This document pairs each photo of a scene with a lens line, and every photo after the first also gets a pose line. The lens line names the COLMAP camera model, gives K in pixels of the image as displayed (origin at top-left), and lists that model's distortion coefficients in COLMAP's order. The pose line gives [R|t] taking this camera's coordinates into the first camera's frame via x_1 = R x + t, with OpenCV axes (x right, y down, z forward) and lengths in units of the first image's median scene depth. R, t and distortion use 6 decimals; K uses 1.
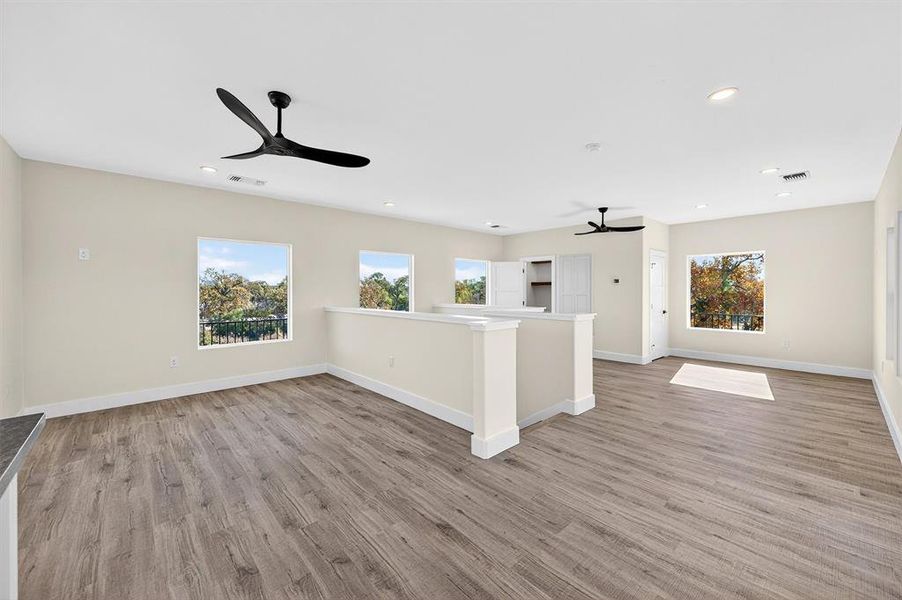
lens RADIAL K [[356.7, 0, 448.3], [0, 356.7, 291.7], [0, 0, 1]] dist [0.001755, -0.000337]
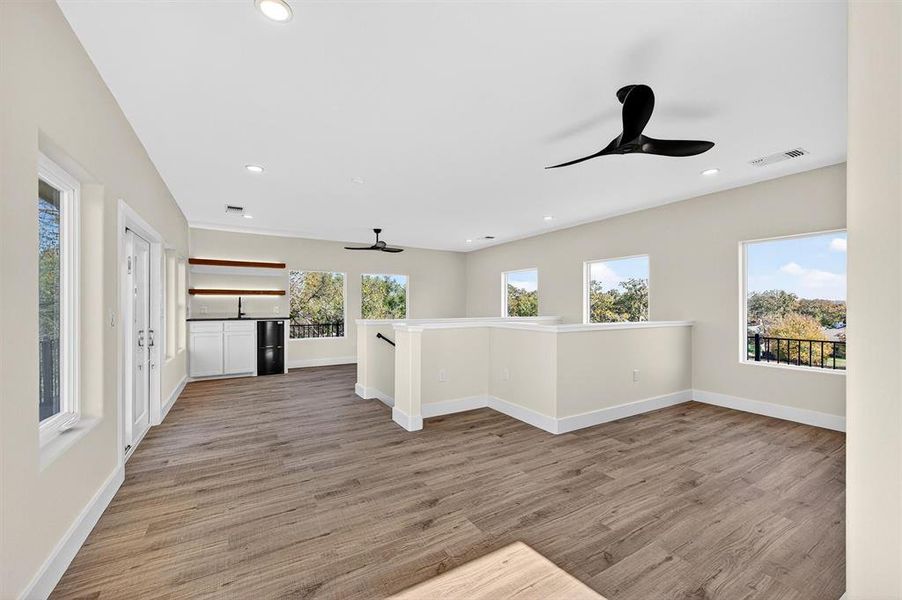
lens RADIAL K [[356.7, 0, 448.3], [0, 356.7, 307.9], [0, 0, 1]] dist [0.001755, -0.000337]
pose [[-0.204454, 0.001472, -0.978875, 1.821169], [-0.000713, 0.999998, 0.001653, 0.023277], [0.978876, 0.001036, -0.204453, 1.853020]]
